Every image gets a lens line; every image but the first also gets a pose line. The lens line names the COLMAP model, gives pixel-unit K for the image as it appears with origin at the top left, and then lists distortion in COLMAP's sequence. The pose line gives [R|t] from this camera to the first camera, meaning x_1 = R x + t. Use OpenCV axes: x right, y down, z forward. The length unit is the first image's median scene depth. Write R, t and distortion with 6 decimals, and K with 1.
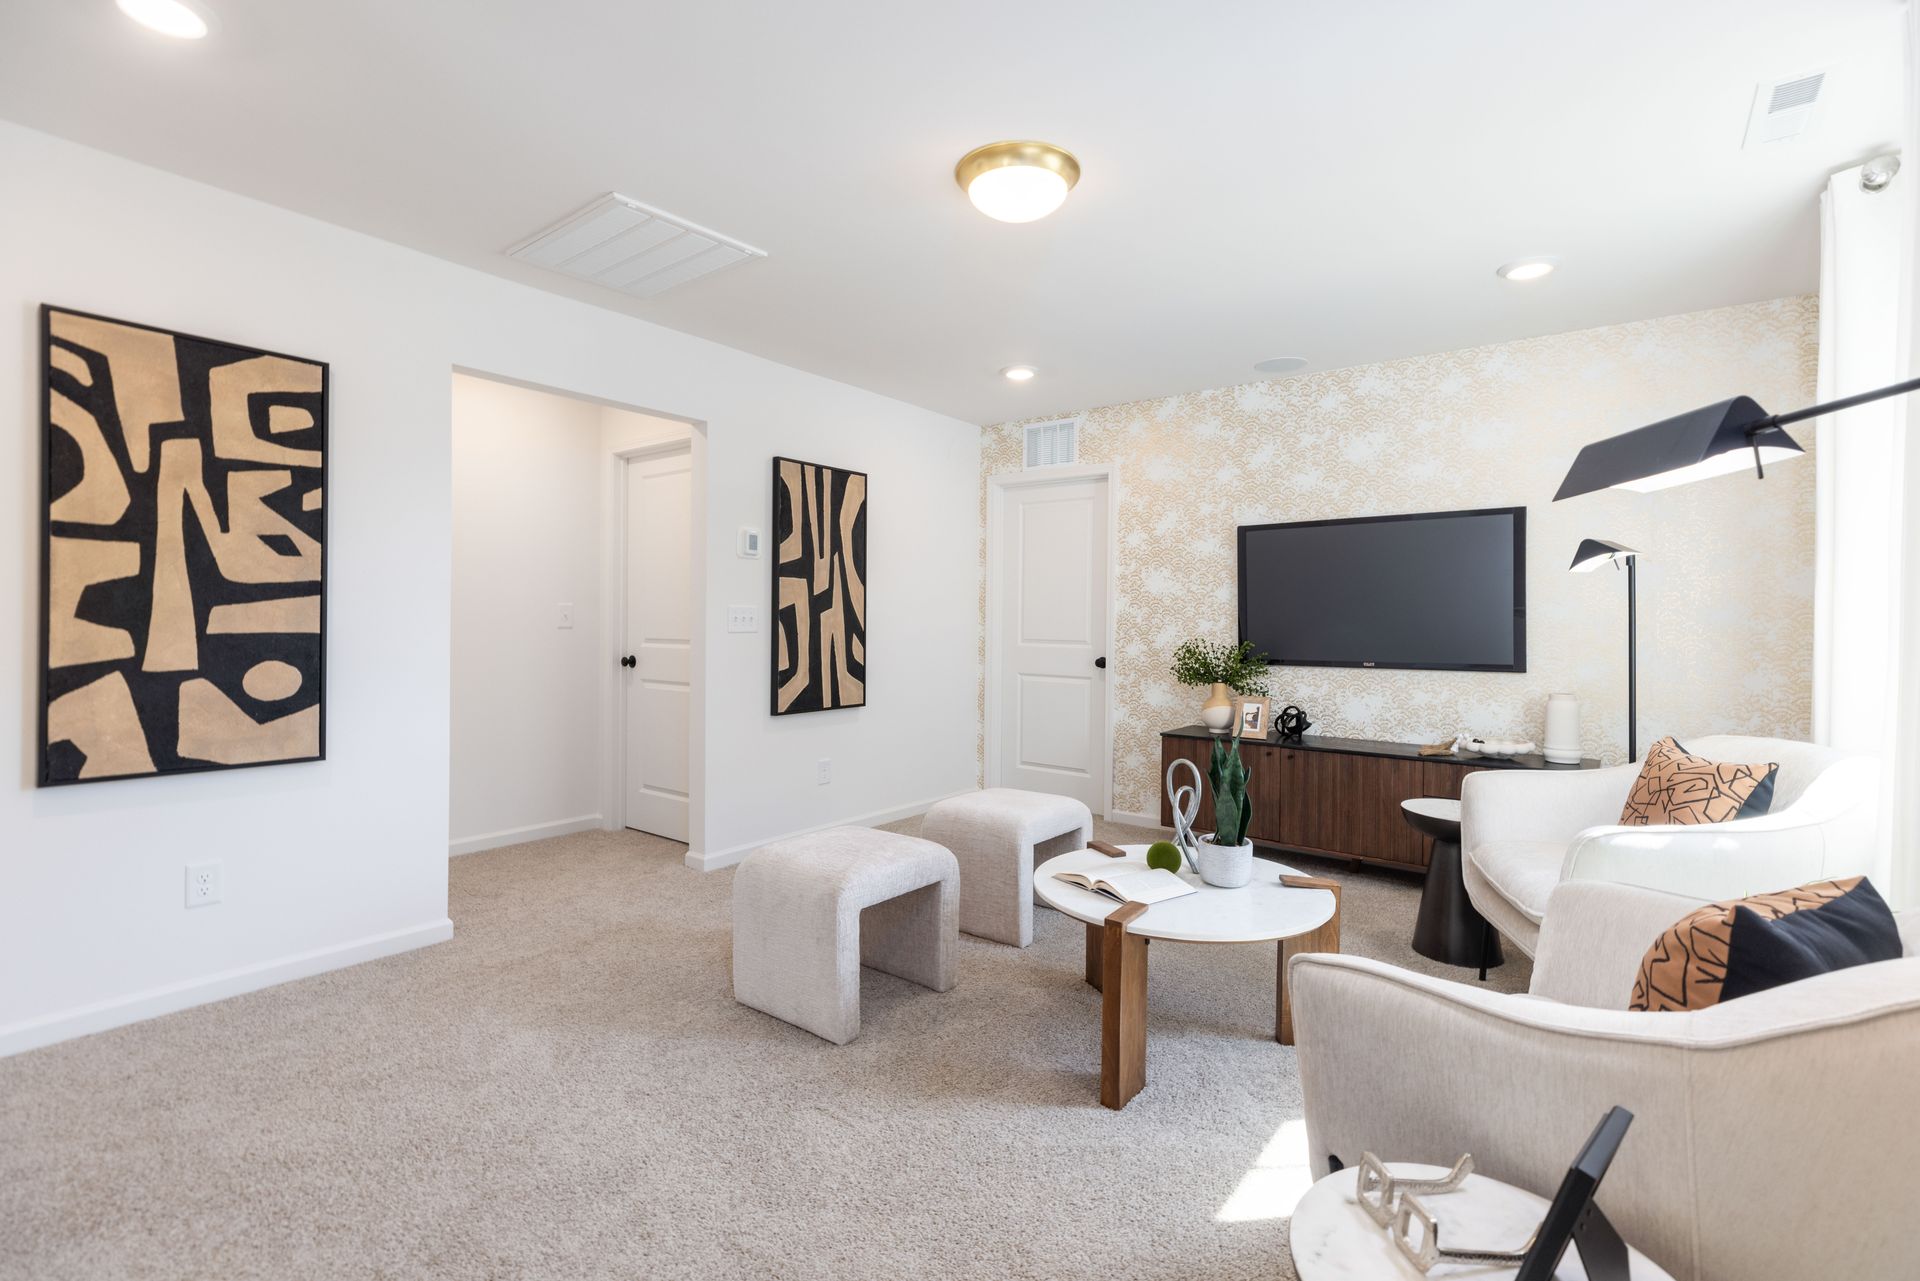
lens RADIAL K [[869.1, 0, 962.2], [0, 869.1, 609.1], [0, 0, 1]] dist [0.002309, 0.000202]
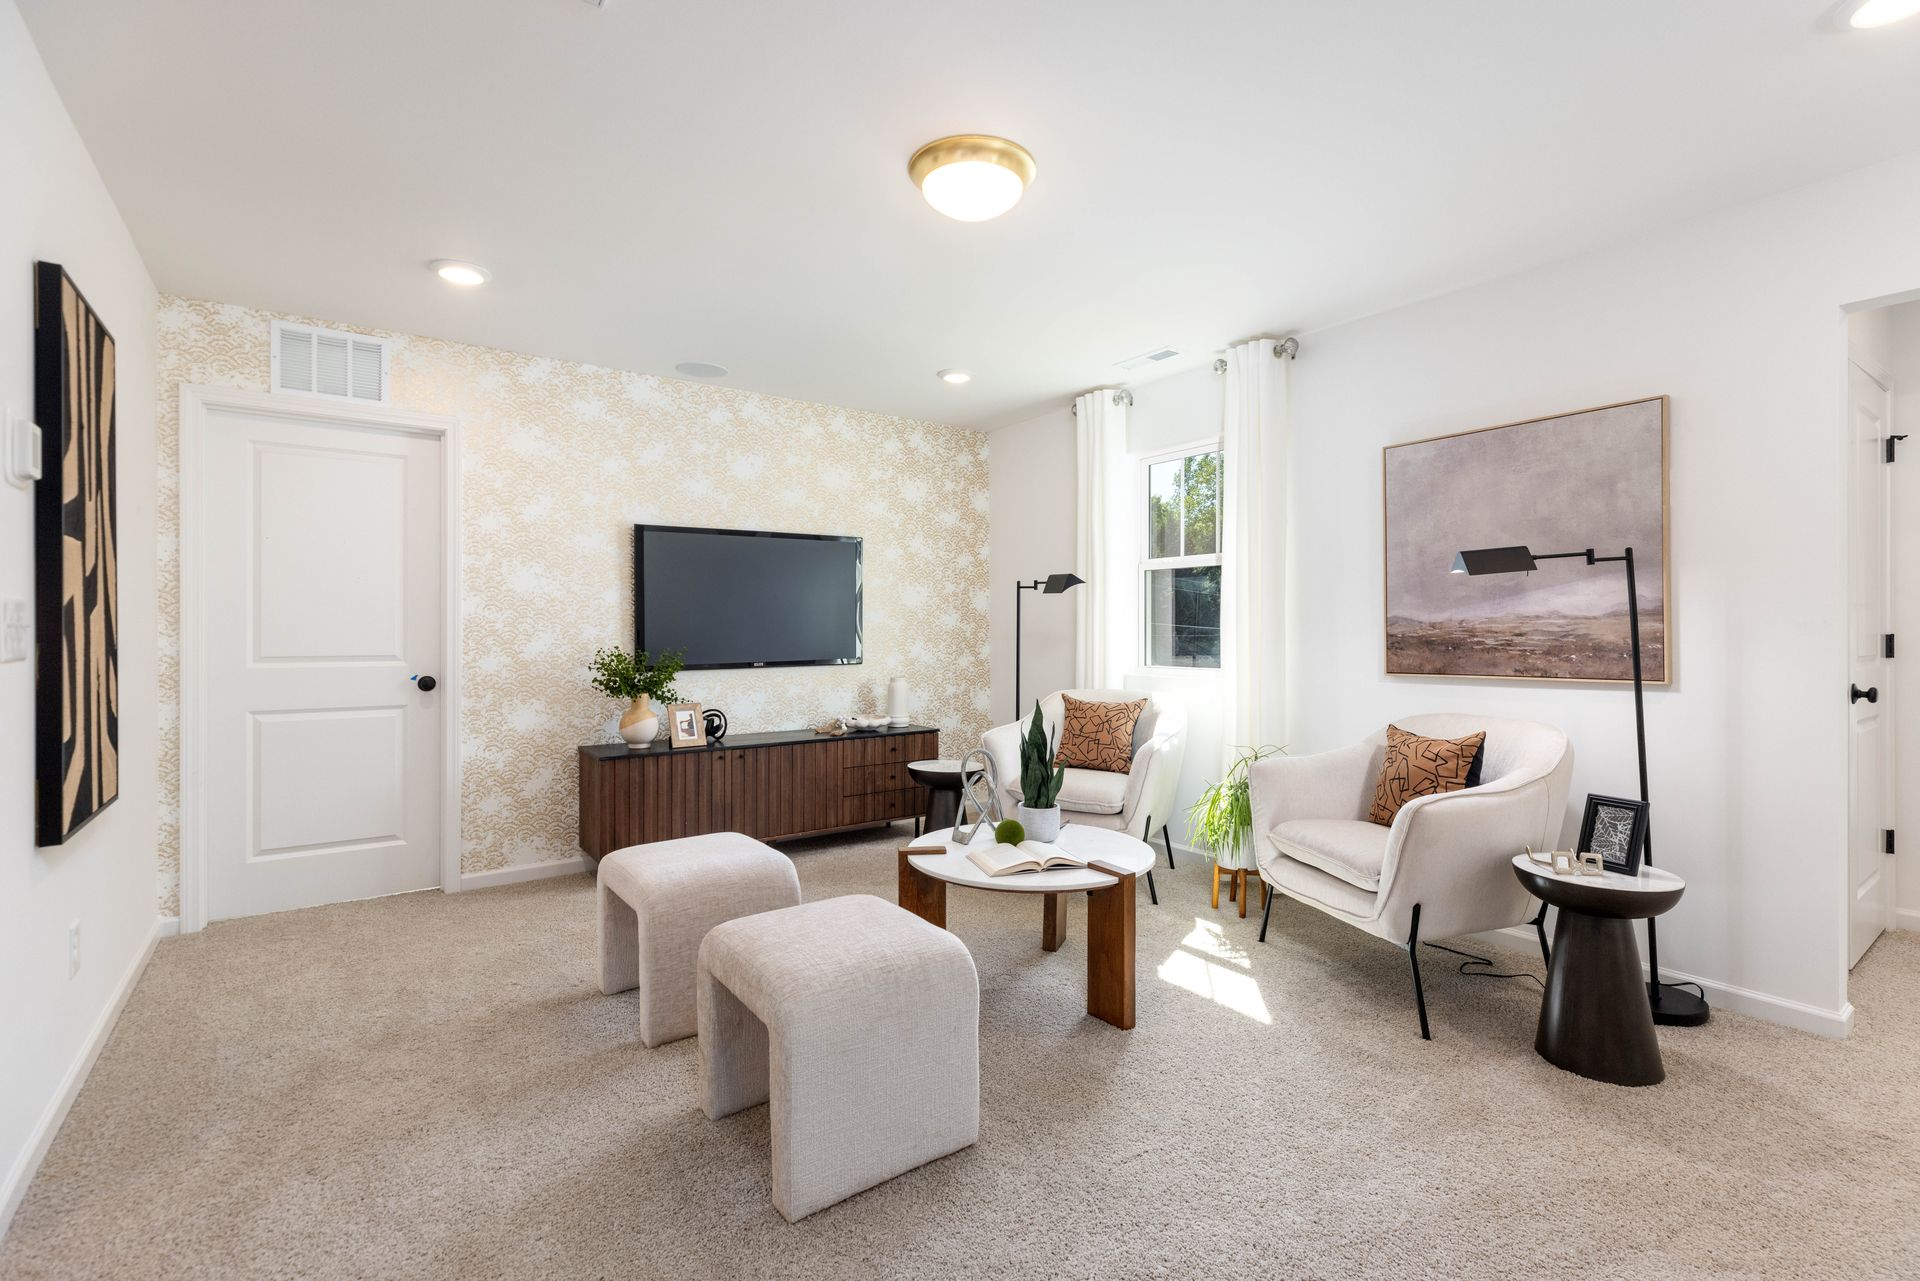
lens RADIAL K [[869.1, 0, 962.2], [0, 869.1, 609.1], [0, 0, 1]] dist [0.002309, 0.000202]
pose [[0.278093, 0.011124, 0.960490, -0.476062], [-0.010177, 0.999911, -0.008634, 0.000134], [-0.960500, -0.007374, 0.278182, 0.402349]]
